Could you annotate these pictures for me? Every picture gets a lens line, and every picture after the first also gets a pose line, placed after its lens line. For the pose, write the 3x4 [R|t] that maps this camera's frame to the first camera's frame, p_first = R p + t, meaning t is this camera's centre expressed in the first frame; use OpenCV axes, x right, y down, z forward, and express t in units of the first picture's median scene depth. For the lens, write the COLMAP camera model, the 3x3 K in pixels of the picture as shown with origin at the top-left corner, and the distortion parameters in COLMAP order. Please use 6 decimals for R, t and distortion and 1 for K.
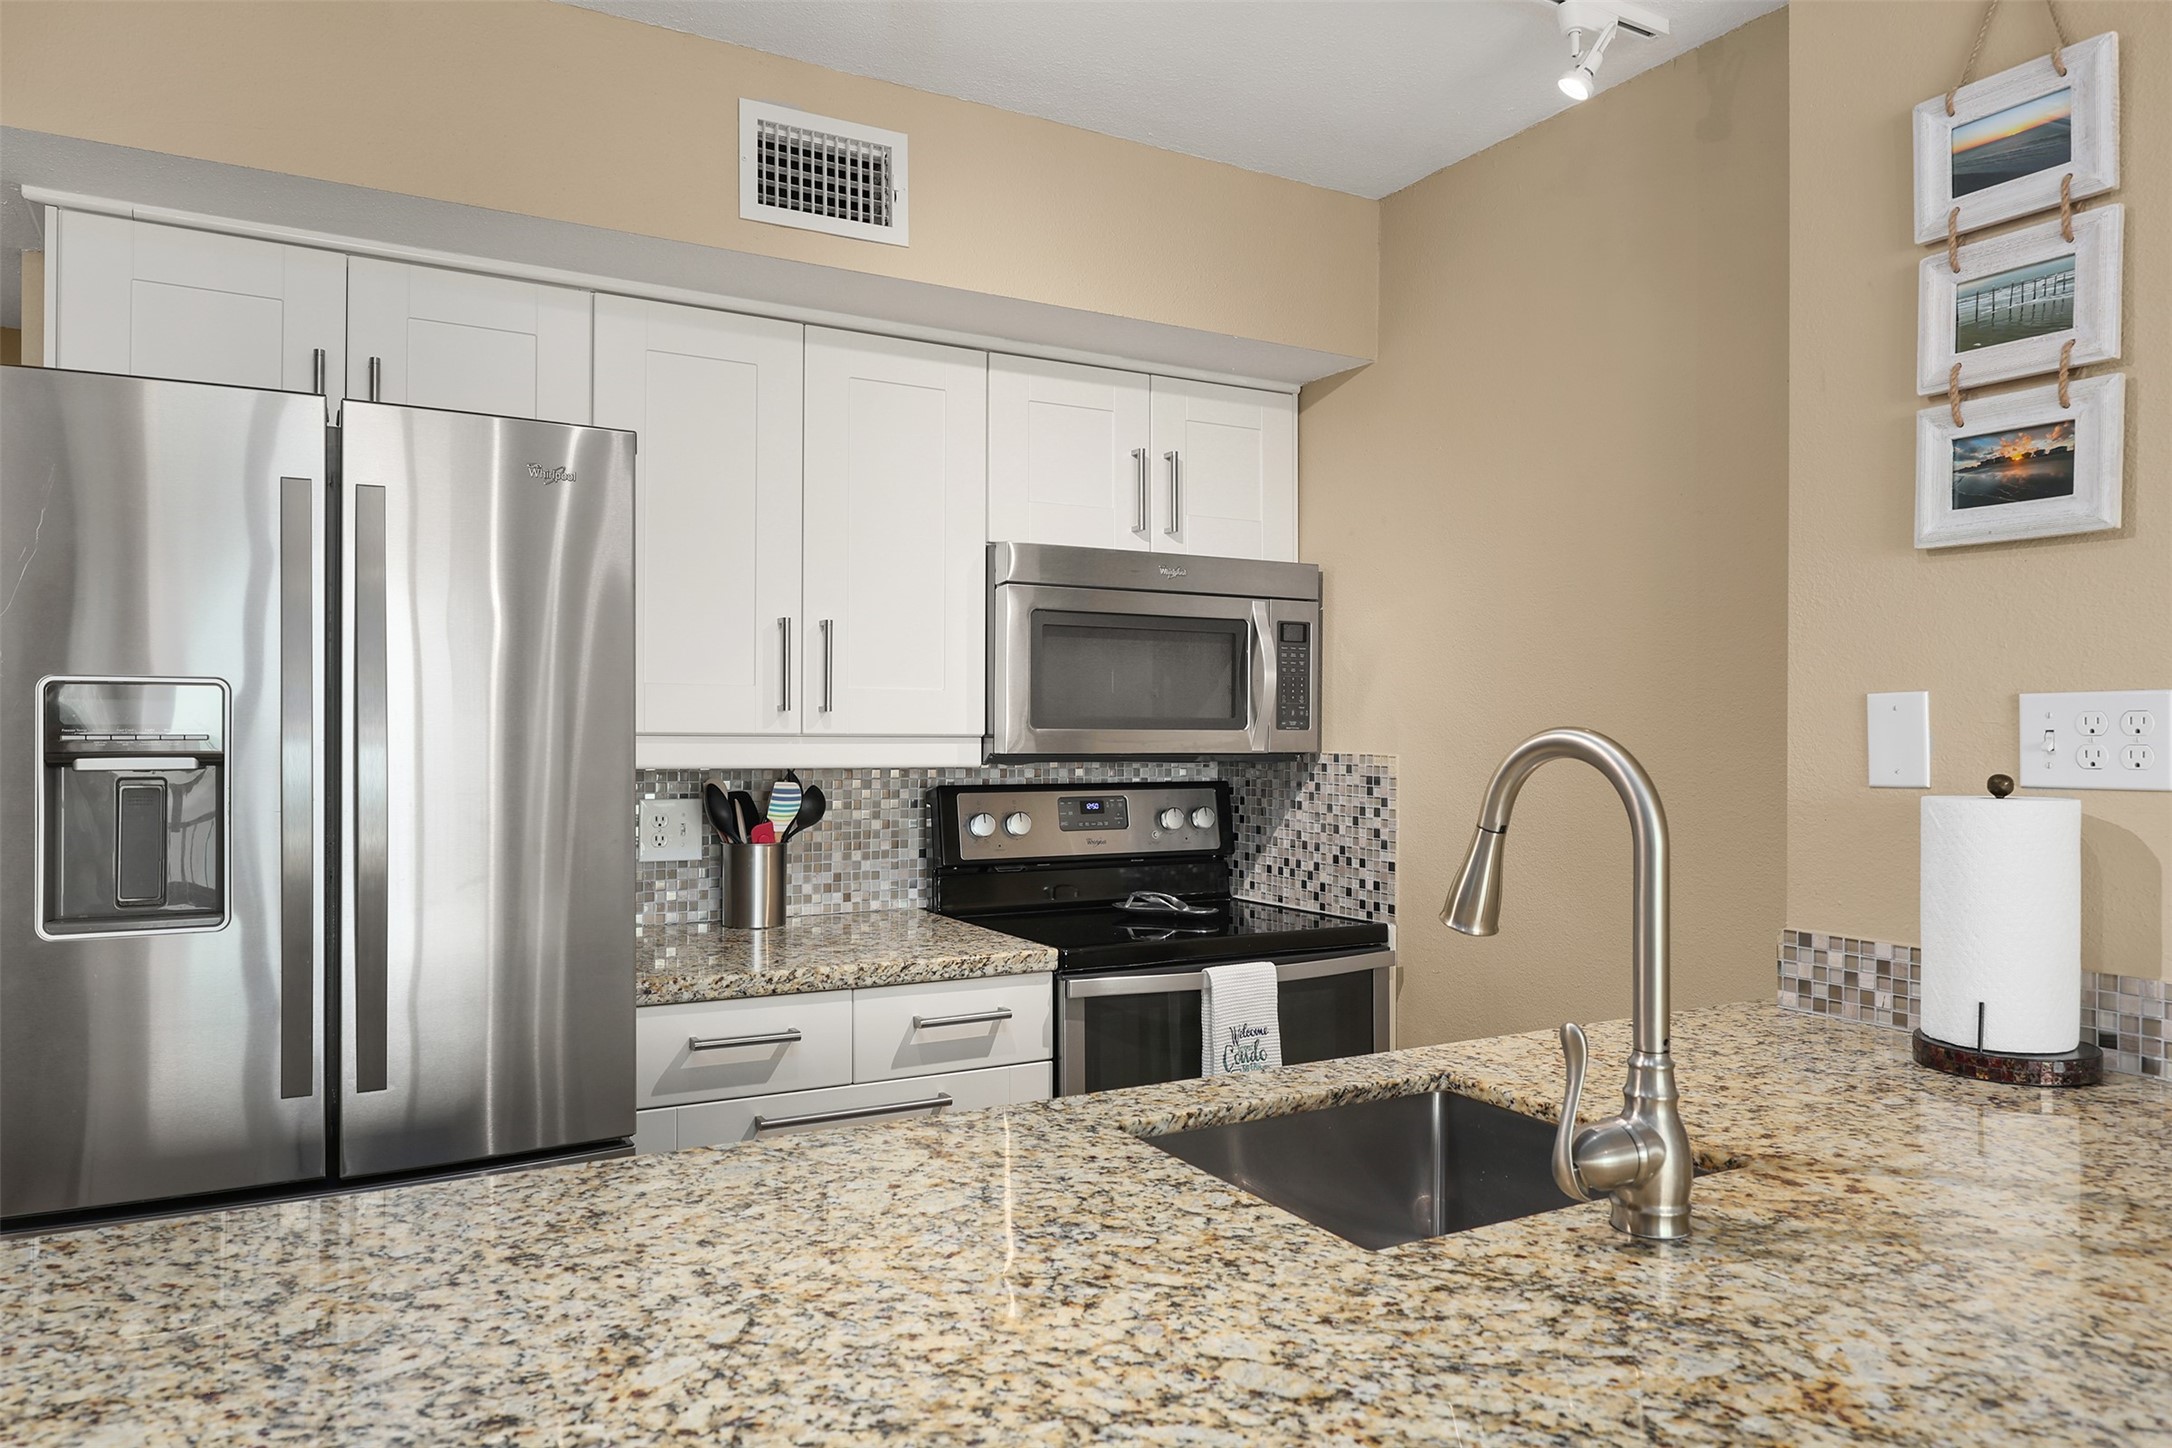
lens RADIAL K [[1390.4, 0, 1070.6], [0, 1390.4, 727.9], [0, 0, 1]] dist [-0.017798, 0.000689]
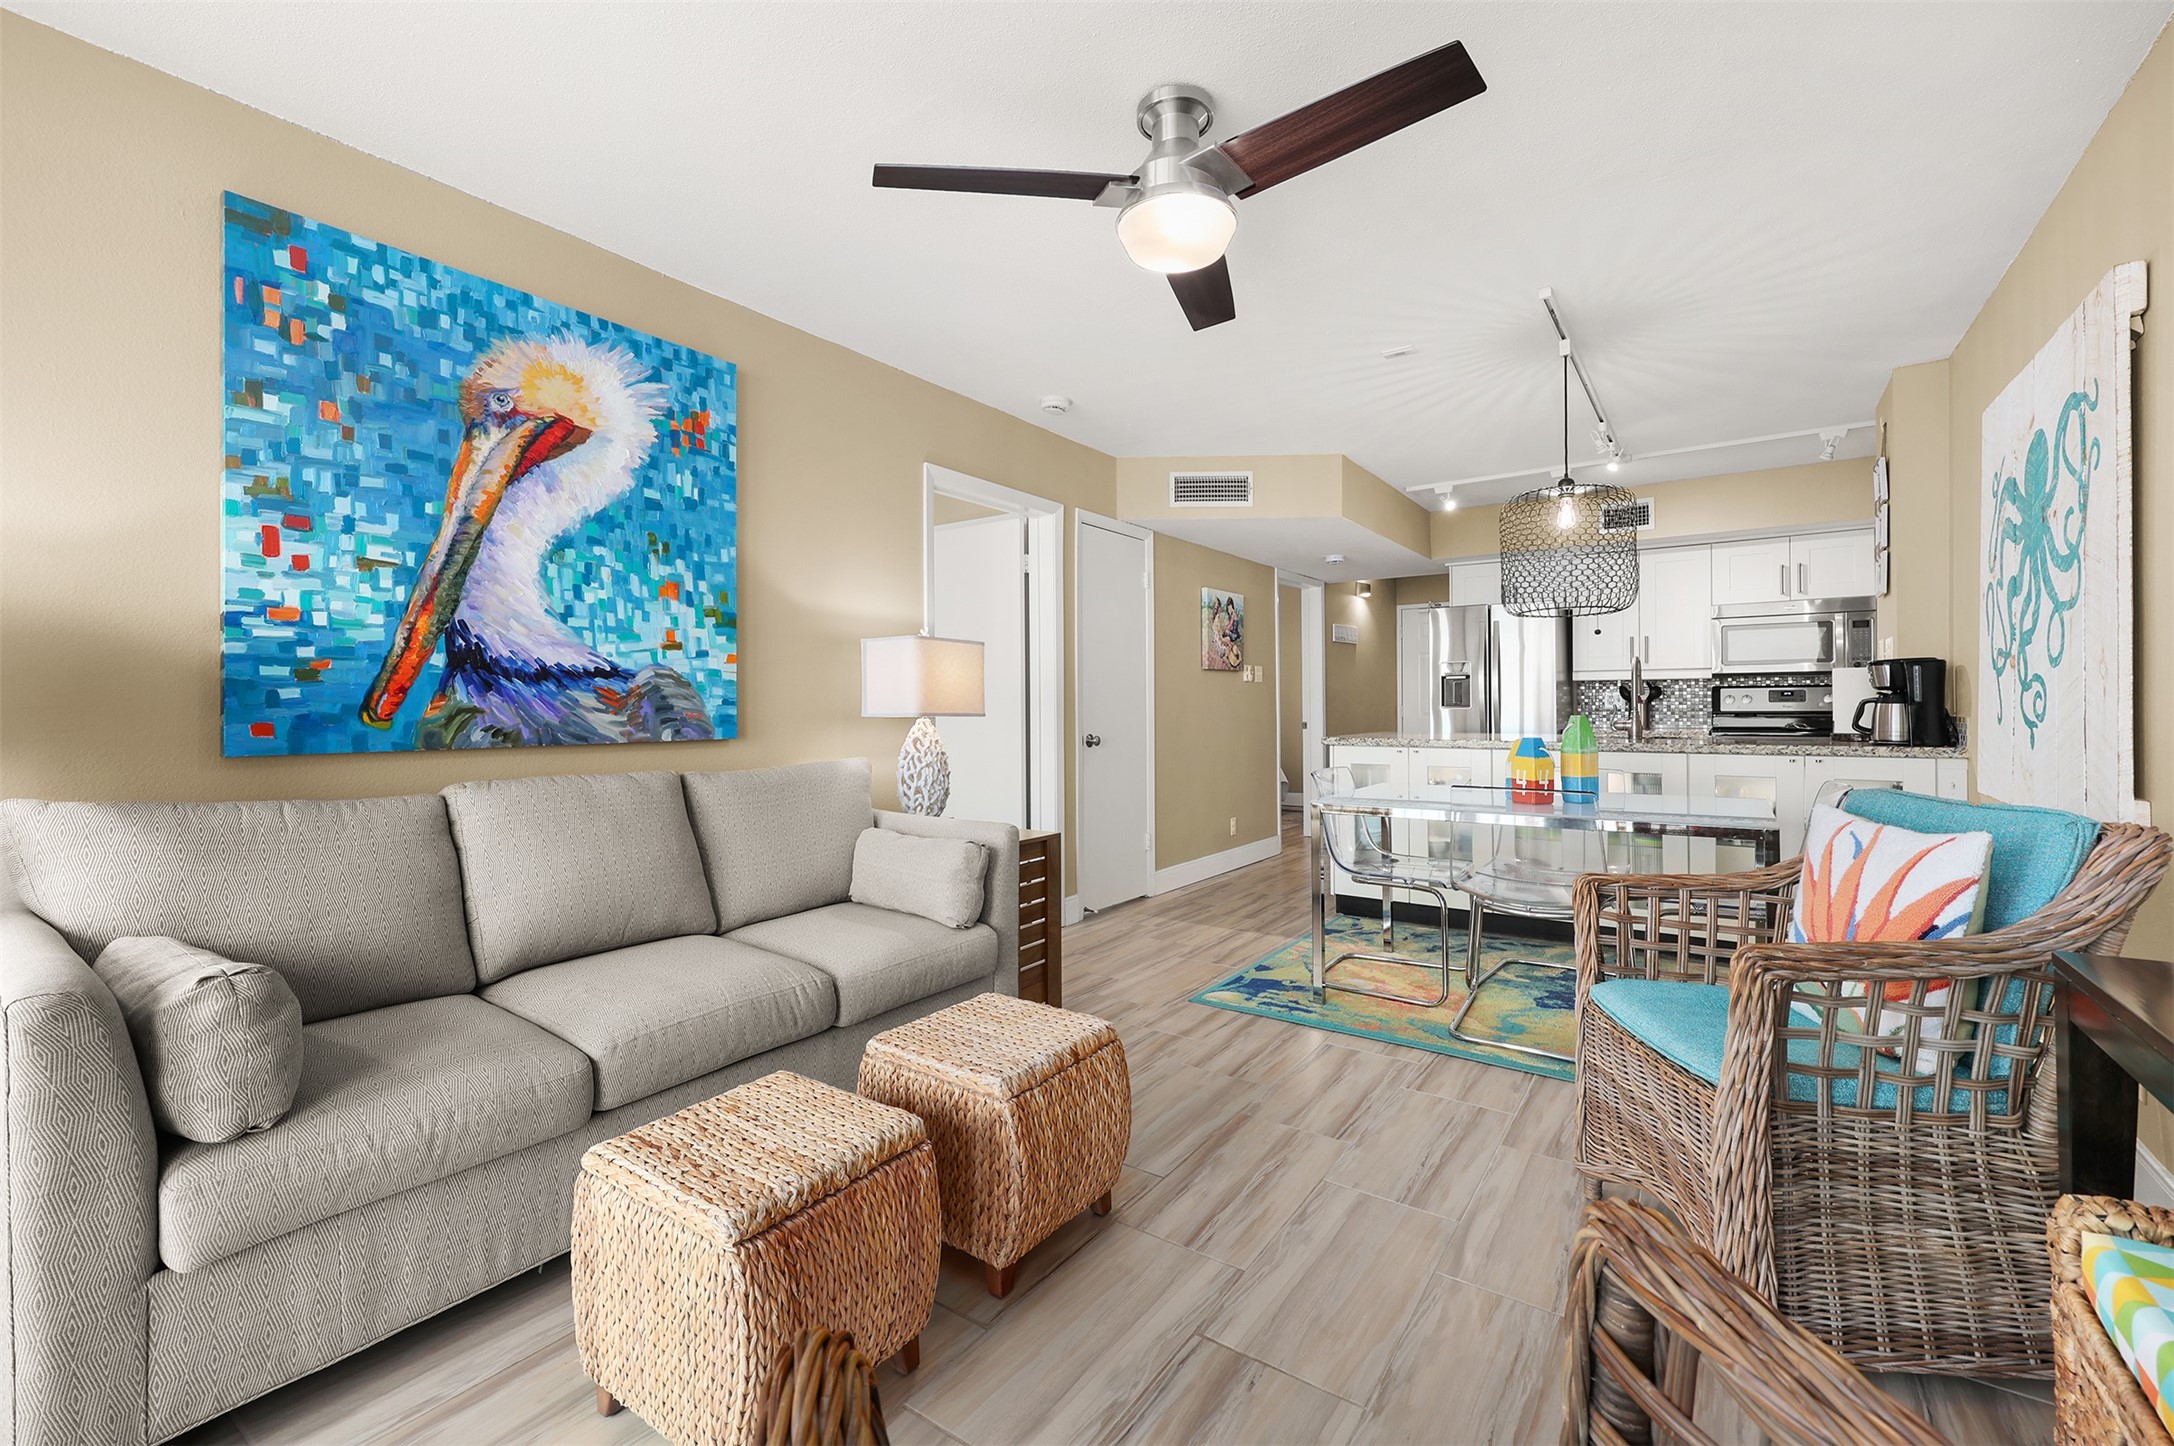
lens RADIAL K [[911.8, 0, 1055.6], [0, 911.8, 704.2], [0, 0, 1]] dist [0.000969, 0.000118]
pose [[0.404432, -0.008420, -0.914529, 1.450102], [0.009558, 0.999942, -0.004980, 0.099265], [0.914518, -0.006728, 0.404489, -1.398425]]
